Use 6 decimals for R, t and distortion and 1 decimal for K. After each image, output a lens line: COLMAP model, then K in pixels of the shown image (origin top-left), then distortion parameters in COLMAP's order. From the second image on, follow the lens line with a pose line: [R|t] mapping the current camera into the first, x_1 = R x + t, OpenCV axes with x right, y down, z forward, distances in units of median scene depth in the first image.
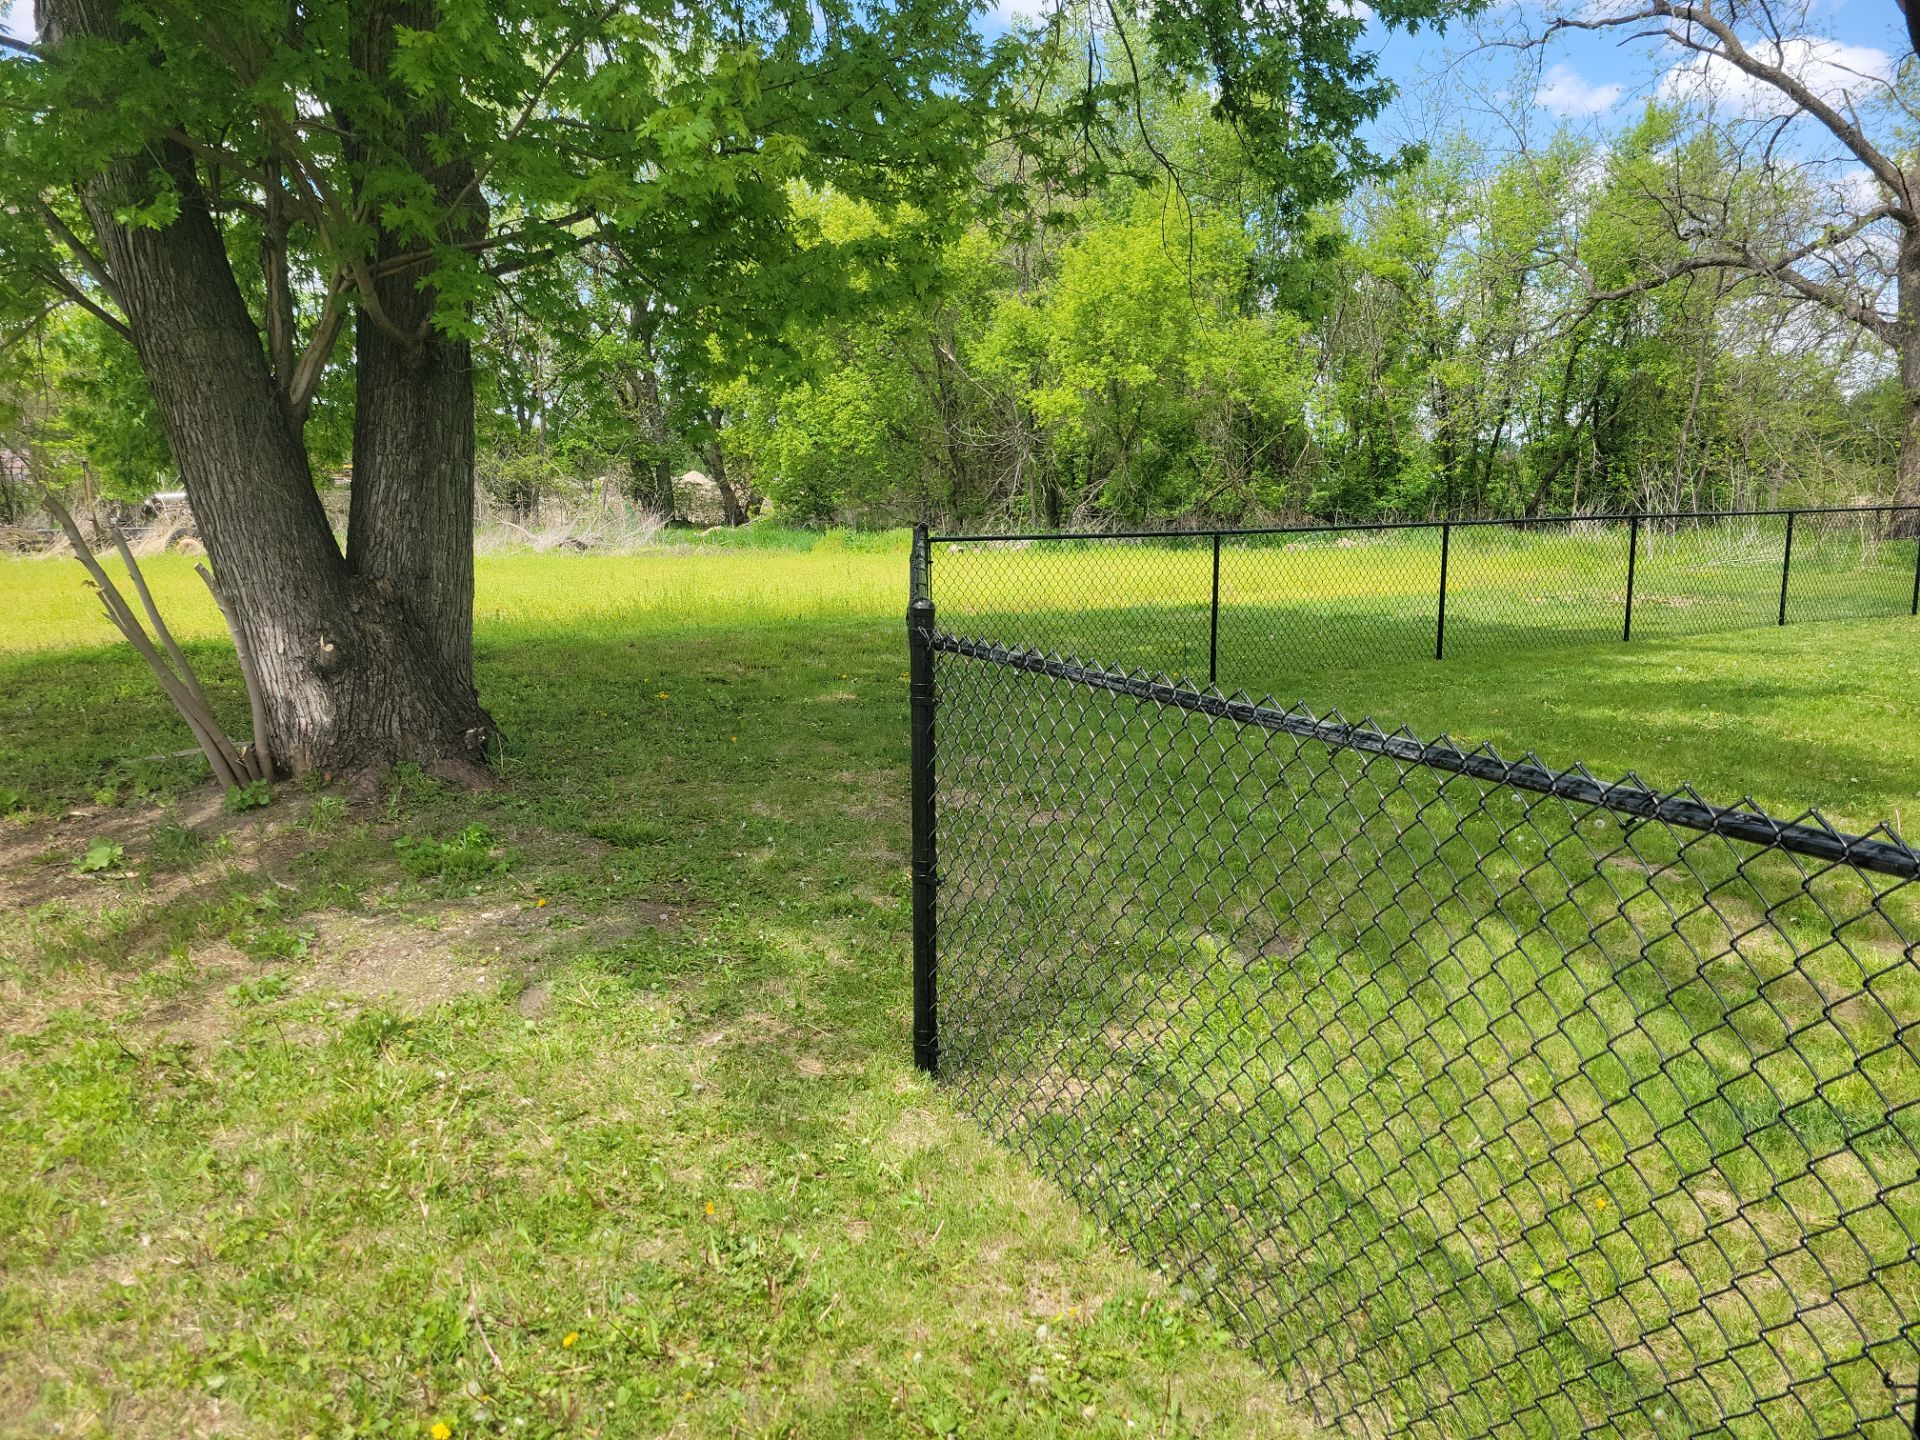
lens RADIAL K [[1356.4, 0, 906.0], [0, 1356.4, 722.8], [0, 0, 1]] dist [0.046379, -0.001287]
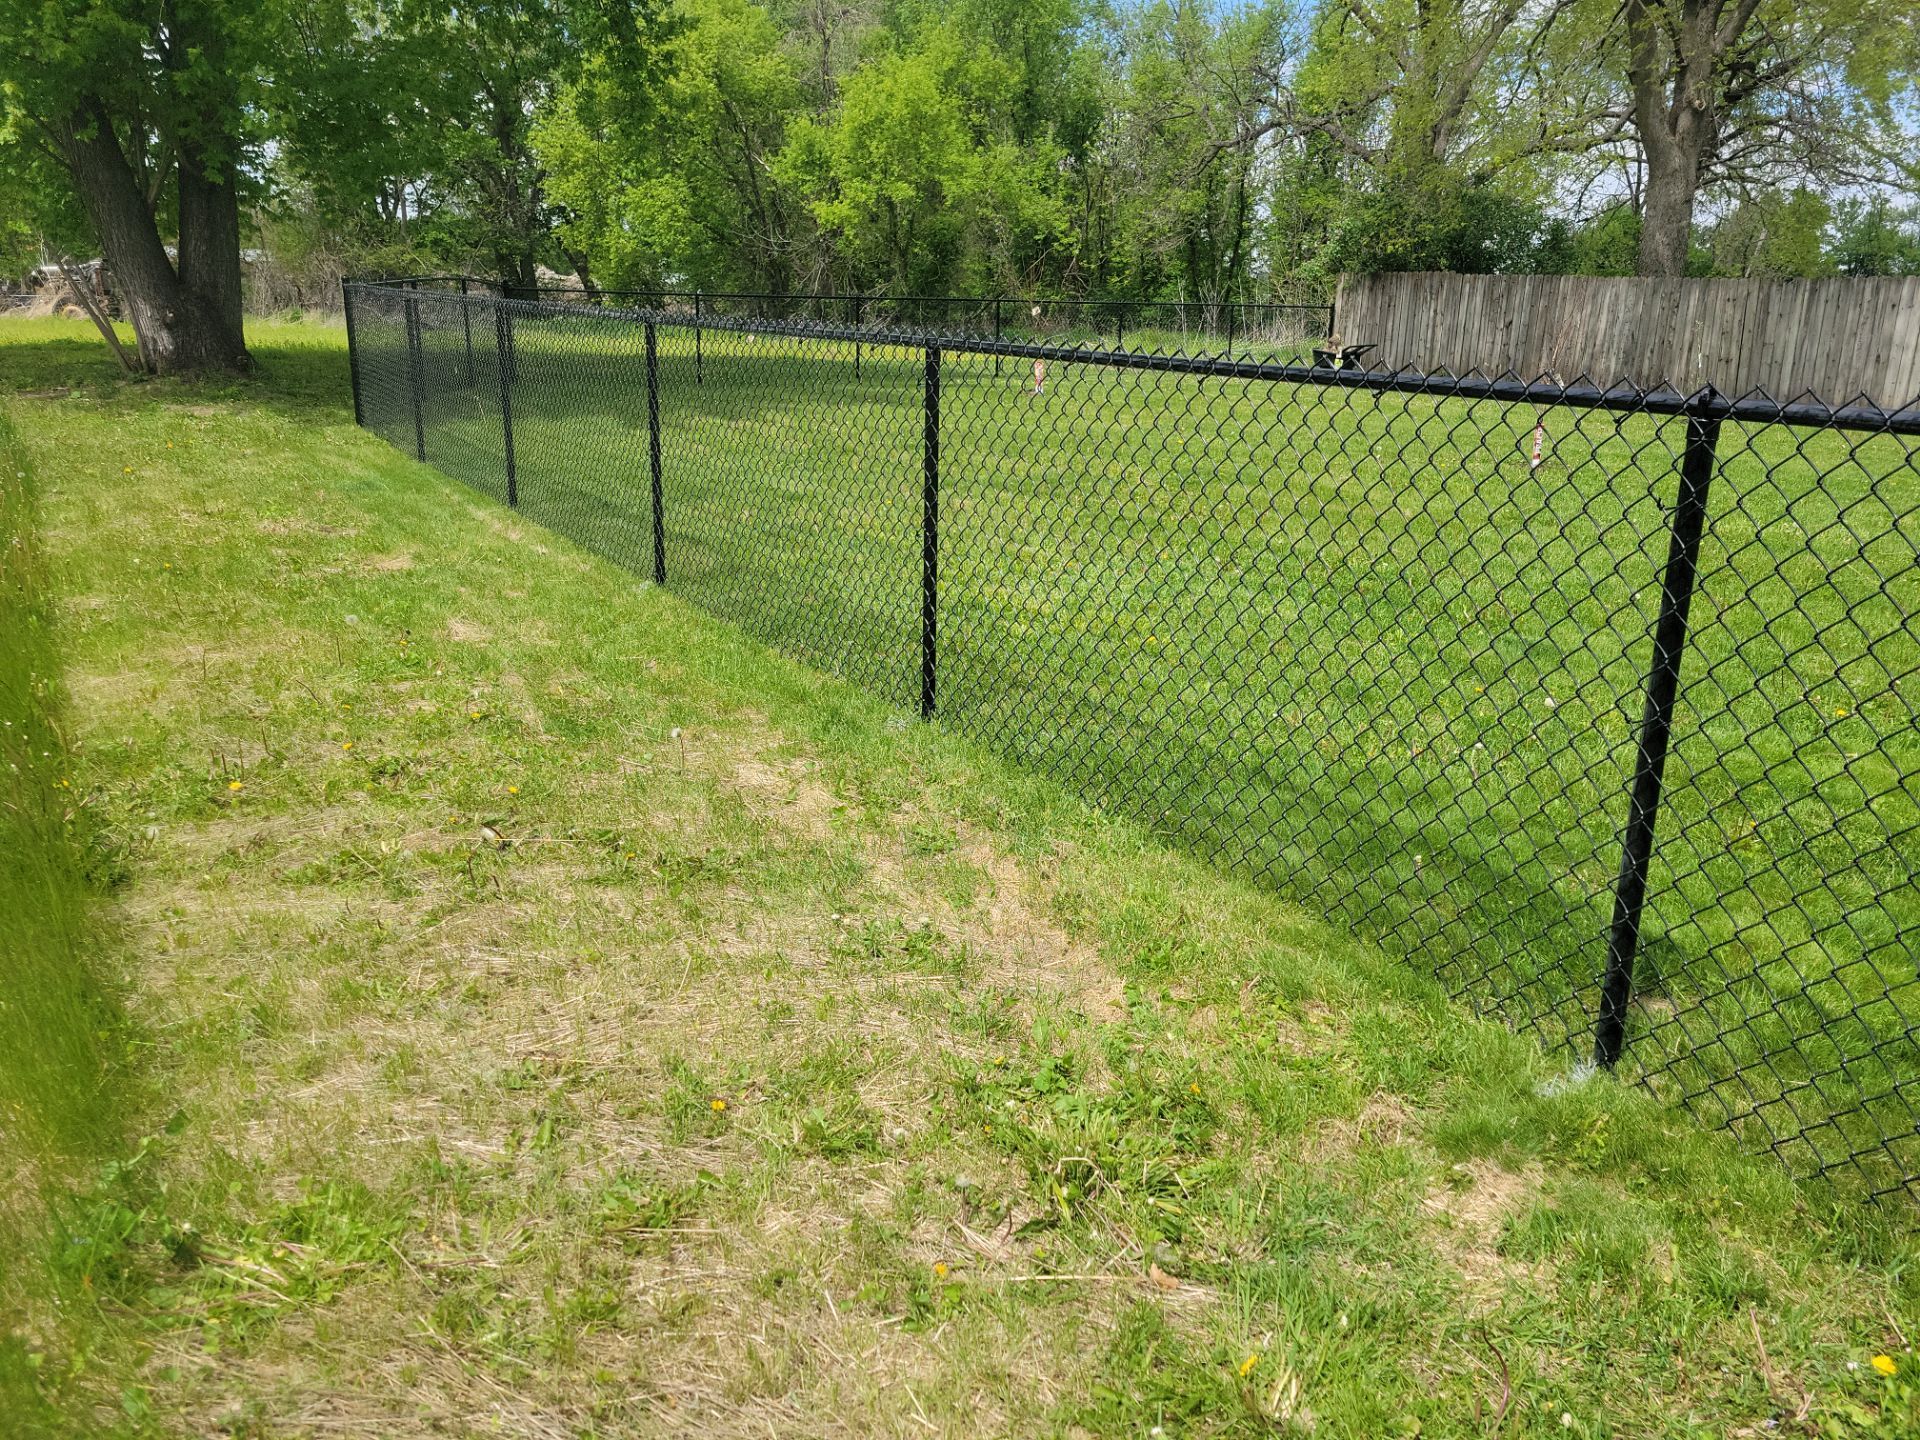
lens RADIAL K [[1408.8, 0, 960.0], [0, 1408.8, 720.0], [0, 0, 1]] dist [0.035108, -0.008449]
pose [[0.997026, 0.004922, 0.076910, 0.125915], [-0.013820, 0.993199, 0.115604, 0.057308], [-0.075818, -0.116323, 0.990313, -0.271531]]
